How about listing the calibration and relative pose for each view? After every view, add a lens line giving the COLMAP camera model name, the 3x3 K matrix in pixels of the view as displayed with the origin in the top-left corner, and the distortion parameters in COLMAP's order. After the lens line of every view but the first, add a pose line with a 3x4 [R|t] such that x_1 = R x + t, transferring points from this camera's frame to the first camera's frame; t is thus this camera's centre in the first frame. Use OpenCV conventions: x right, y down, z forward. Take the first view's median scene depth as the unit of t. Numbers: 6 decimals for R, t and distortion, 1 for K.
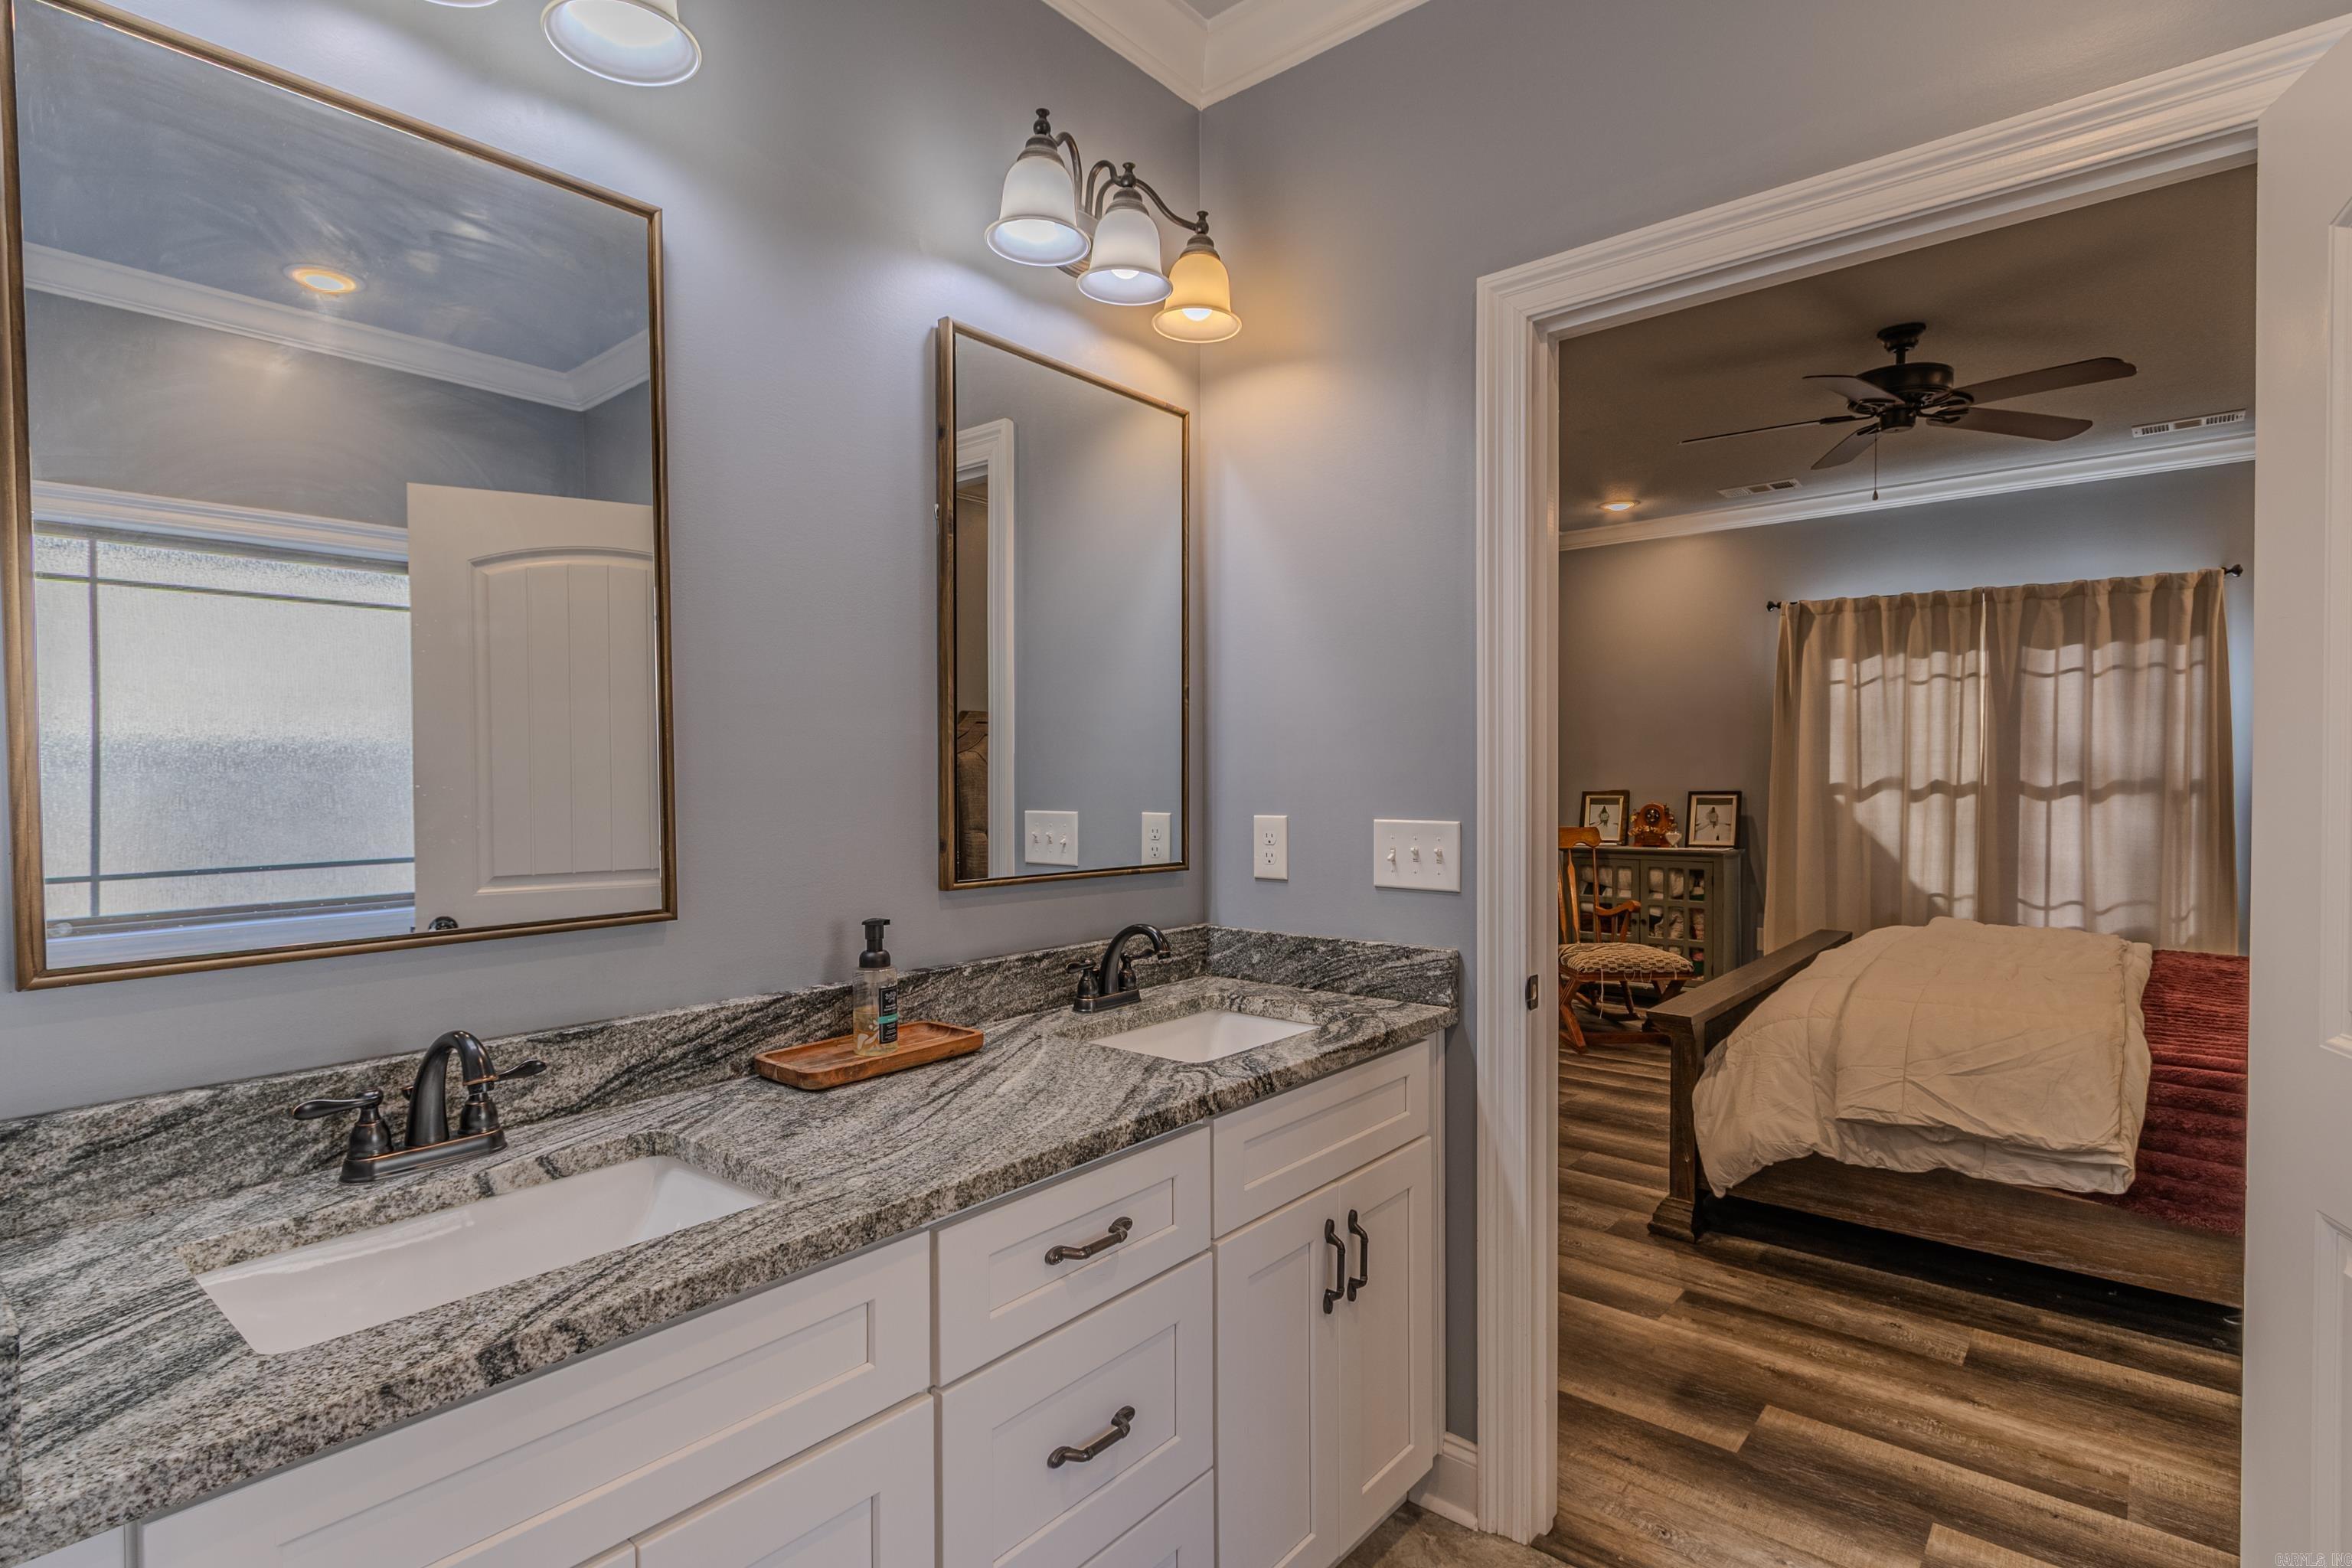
lens RADIAL K [[1163.2, 0, 1176.0], [0, 1163.2, 784.0], [0, 0, 1]] dist [0.028190, 0.000140]
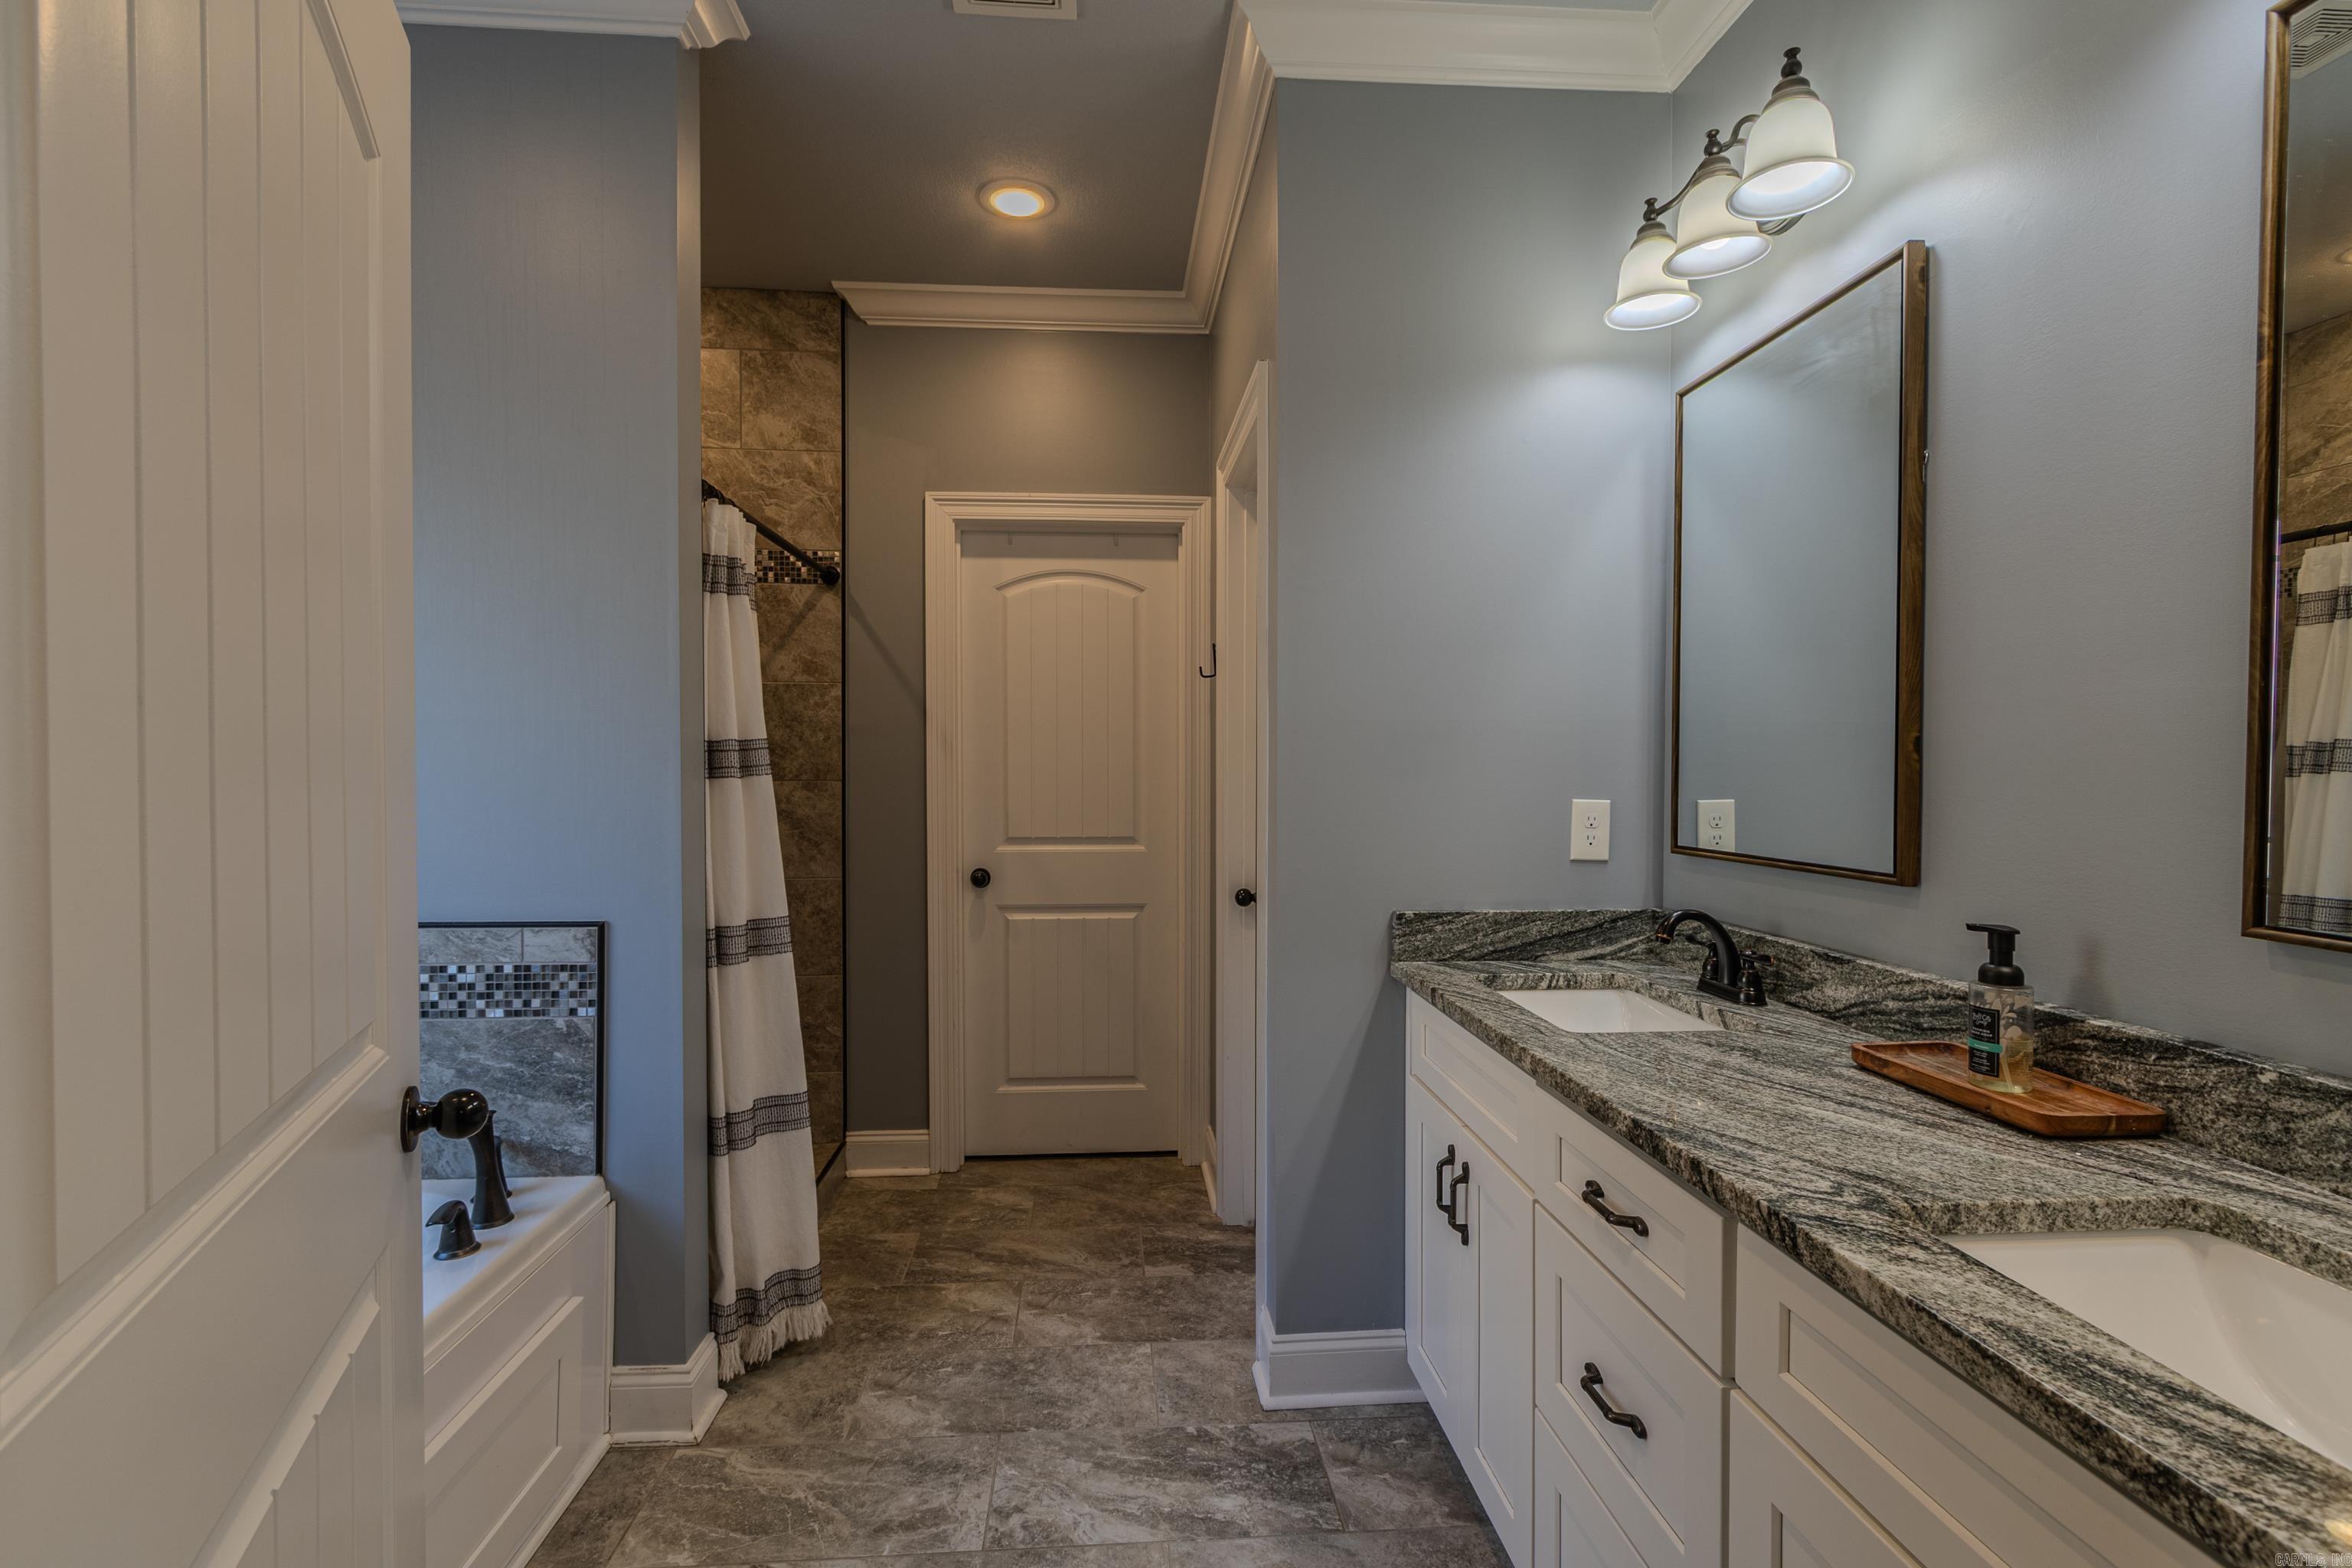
lens RADIAL K [[1086.1, 0, 1153.1], [0, 1086.1, 785.7], [0, 0, 1]] dist [0.000085, 0.000163]
pose [[-0.732620, 0.012601, -0.680522, 0.767839], [-0.008225, 0.999592, 0.027365, 0.000564], [0.680589, 0.025646, -0.732217, 1.256337]]
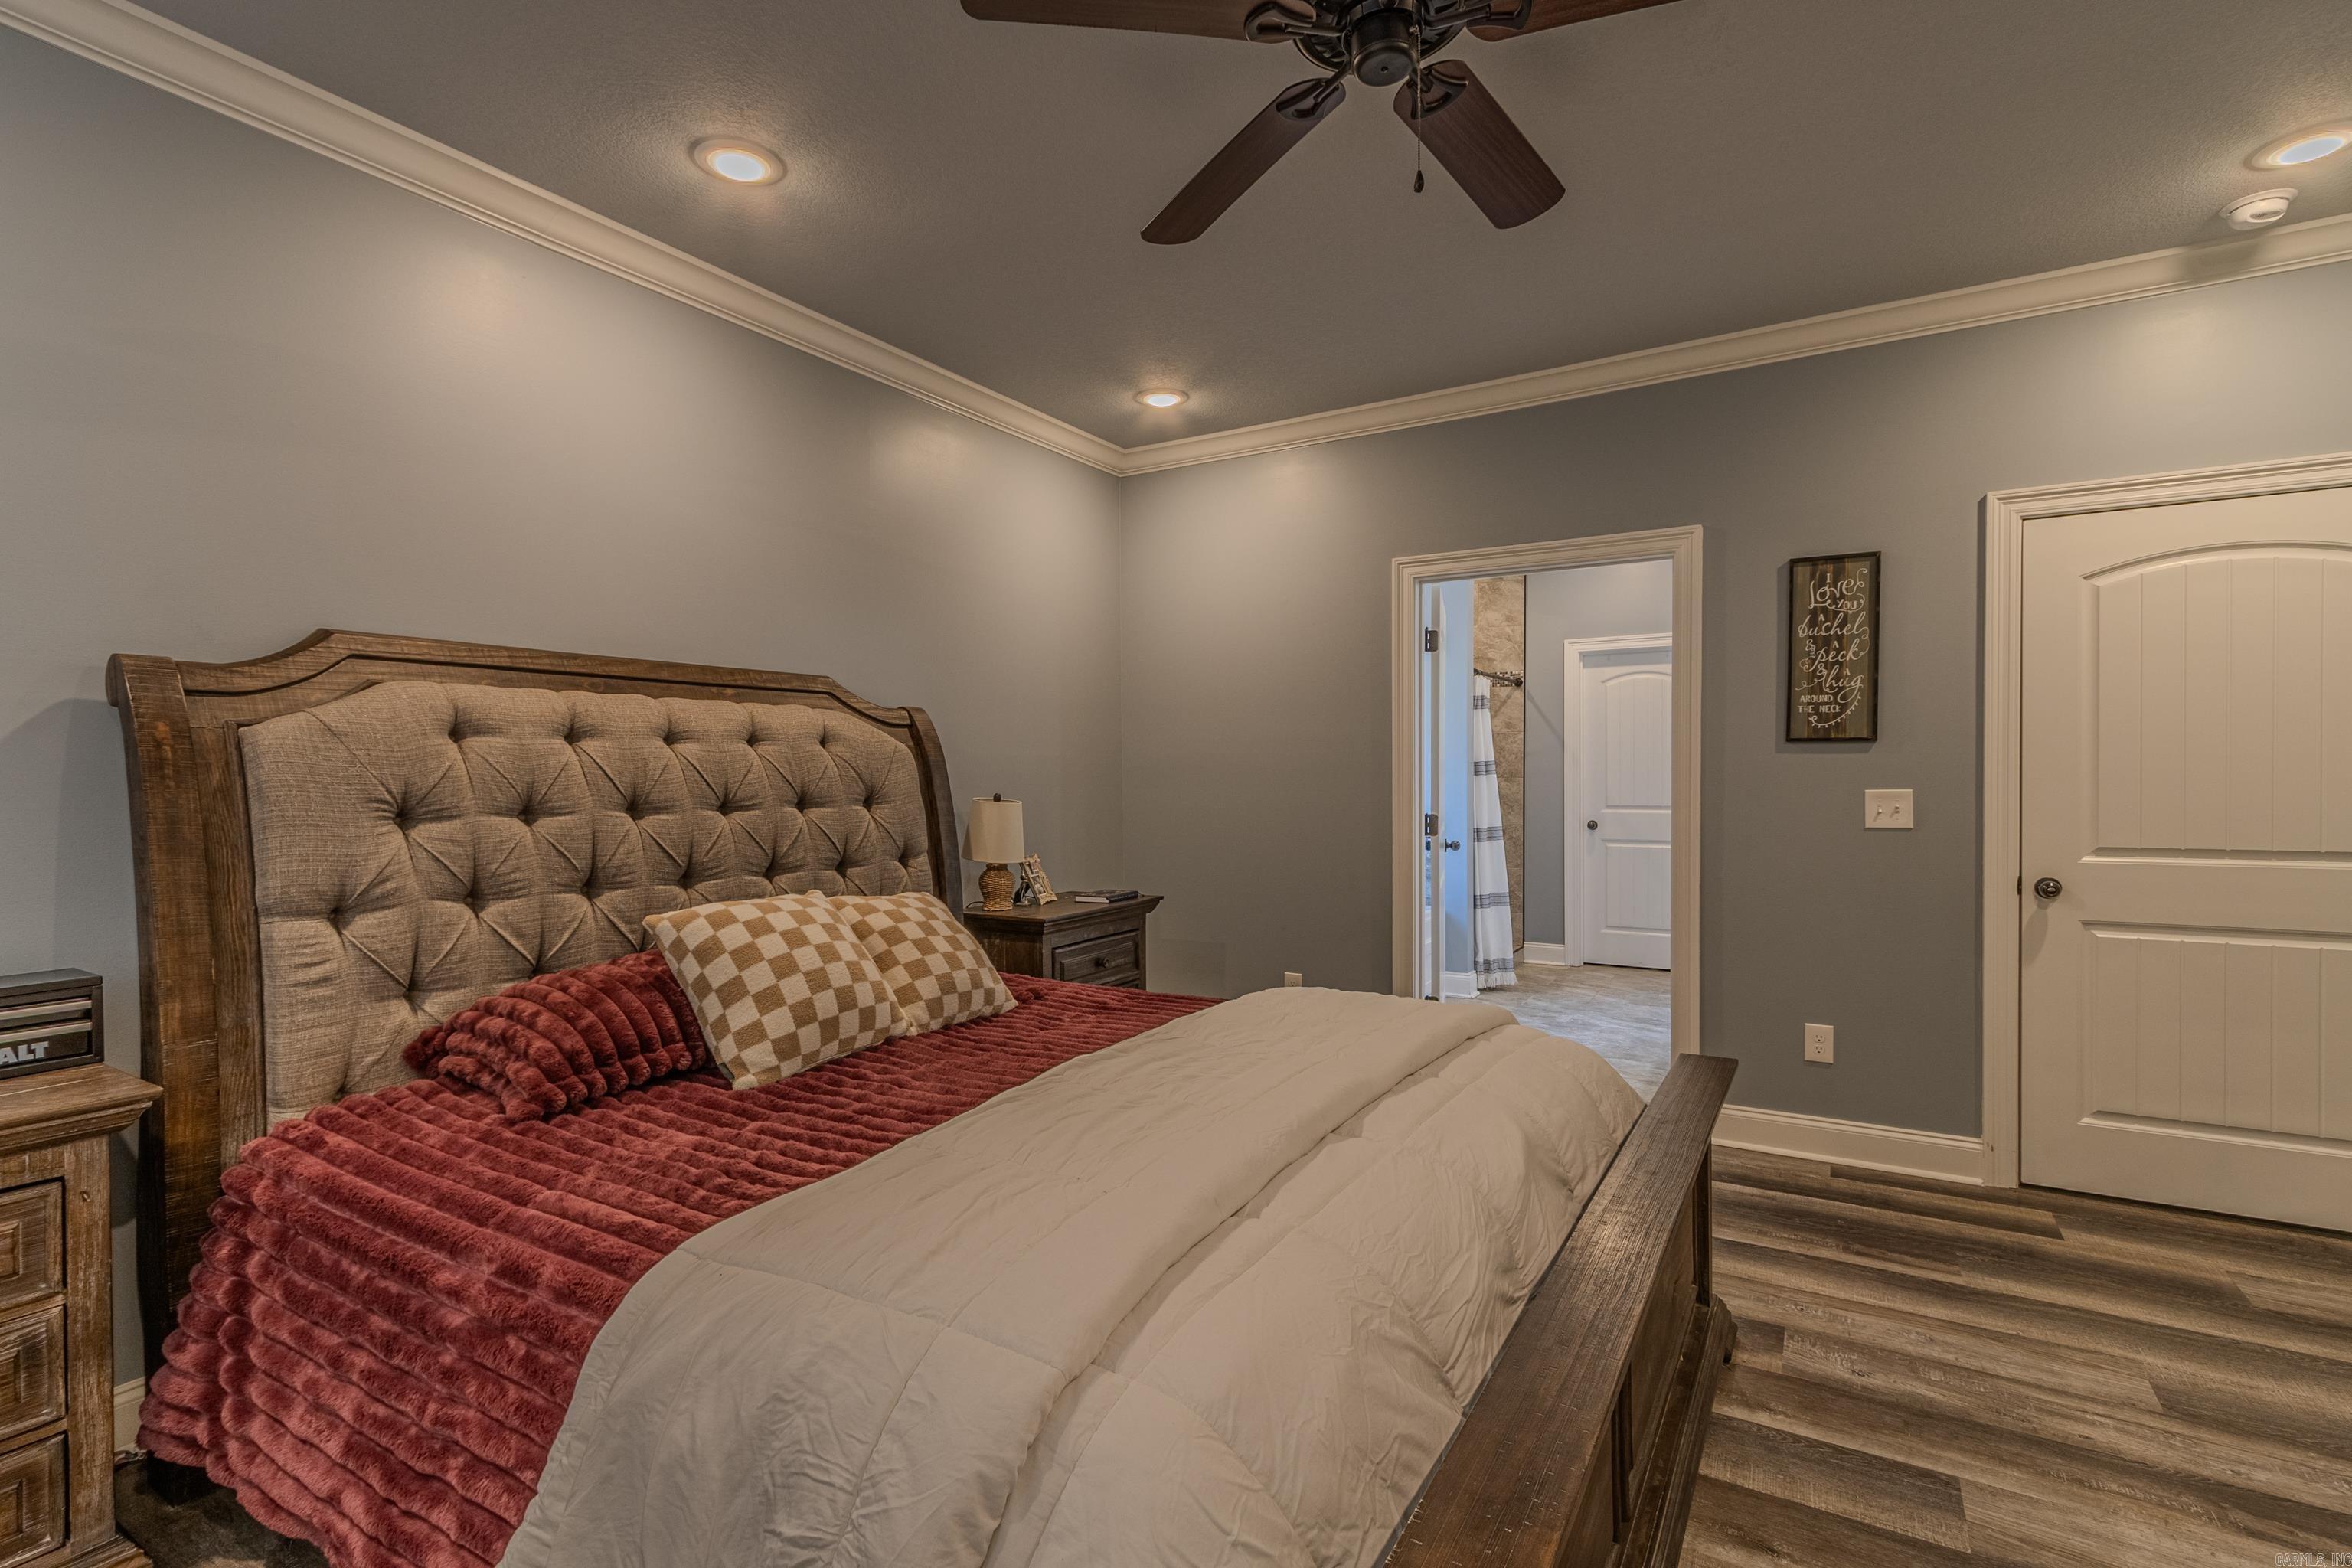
lens RADIAL K [[1086.1, 0, 1153.1], [0, 1086.1, 785.7], [0, 0, 1]] dist [0.000085, 0.000163]
pose [[-0.990525, 0.005774, -0.137211, 1.198777], [0.002352, 0.999682, 0.025091, -0.010621], [0.137312, 0.024530, -0.990224, 2.118770]]
